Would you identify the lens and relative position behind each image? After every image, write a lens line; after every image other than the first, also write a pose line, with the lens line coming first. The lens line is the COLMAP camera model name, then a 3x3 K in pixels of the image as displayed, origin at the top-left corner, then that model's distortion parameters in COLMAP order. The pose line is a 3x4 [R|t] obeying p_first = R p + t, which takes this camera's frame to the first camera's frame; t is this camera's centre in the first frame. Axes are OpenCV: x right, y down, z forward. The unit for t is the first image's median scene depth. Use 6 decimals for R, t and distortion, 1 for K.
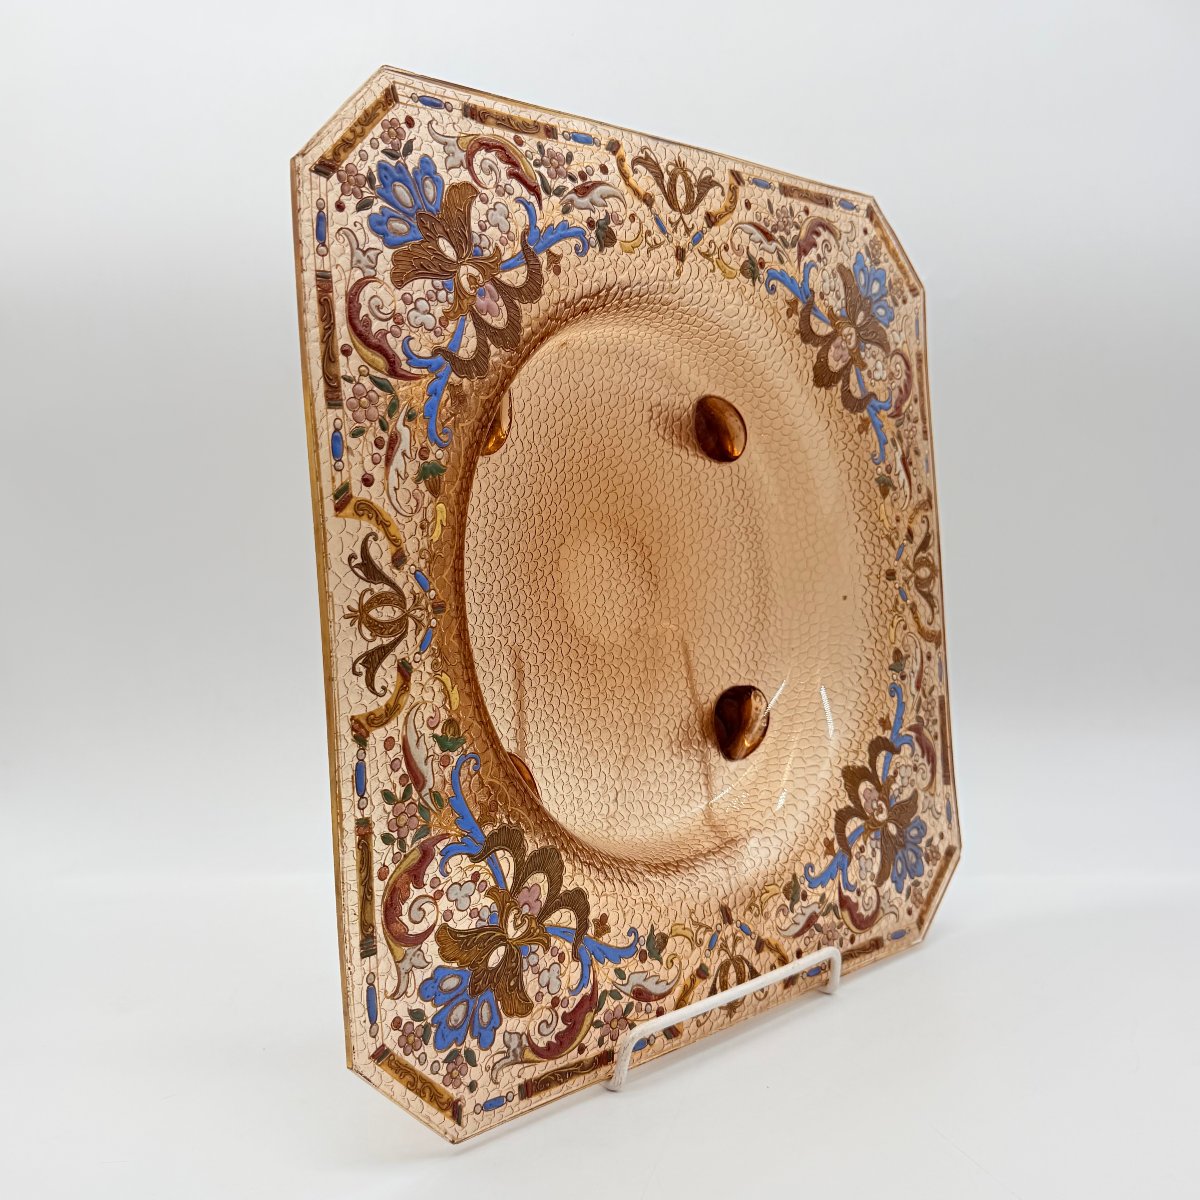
lens RADIAL K [[1332.8, 0, 600.2], [0, 1332.8, 602.6], [0, 0, 1]] dist [0.195640, -0.473532]
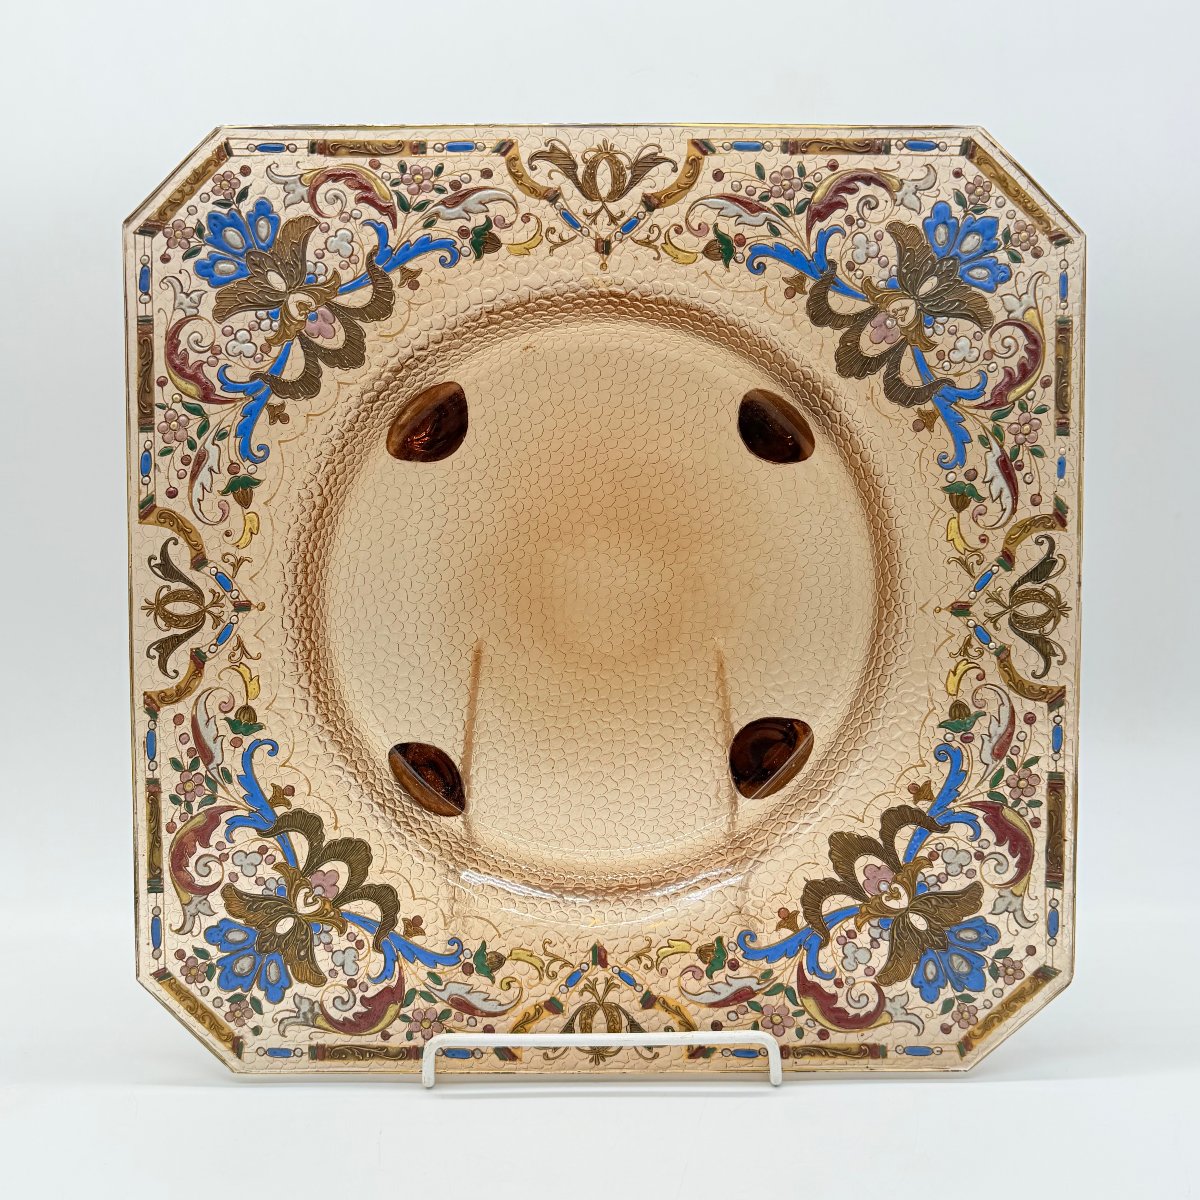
lens RADIAL K [[1347.4, 0, 600.0], [0, 1347.4, 600.0], [0, 0, 1]] dist [0.205706, -0.561487]
pose [[0.711557, 0.092883, -0.696462, 0.791823], [-0.058421, 0.995613, 0.073092, -0.091545], [0.700195, -0.011321, 0.713862, 0.352413]]
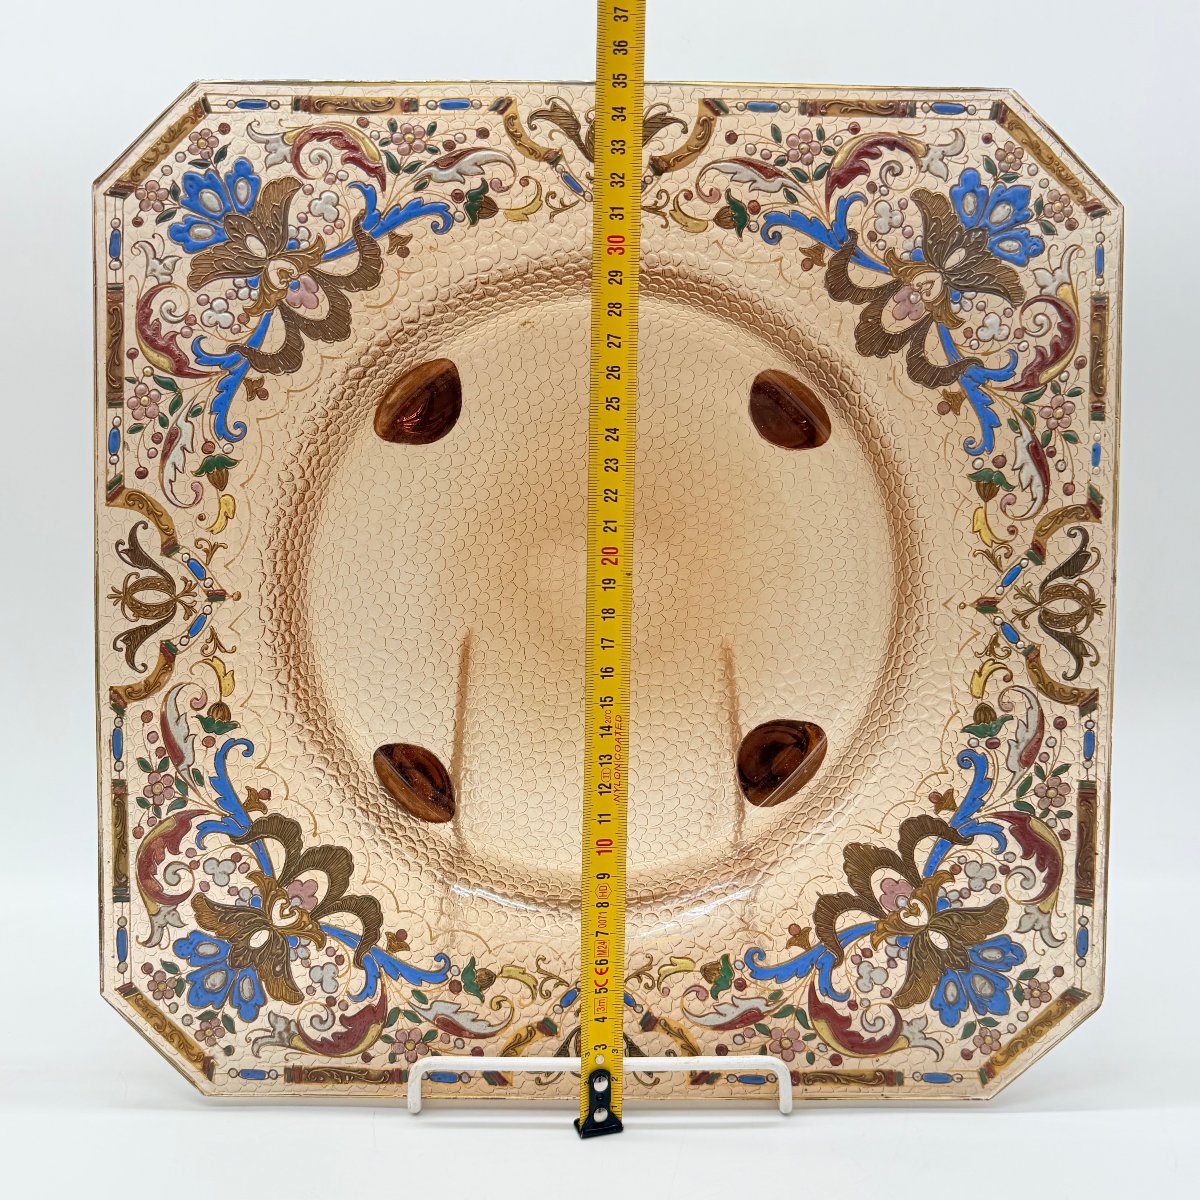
lens RADIAL K [[1338.7, 0, 605.7], [0, 1338.7, 599.5], [0, 0, 1]] dist [0.189075, -0.510924]
pose [[0.712917, 0.097773, -0.694398, 0.740546], [-0.067246, 0.995201, 0.071087, -0.079379], [0.698016, -0.003984, 0.716071, 0.406451]]
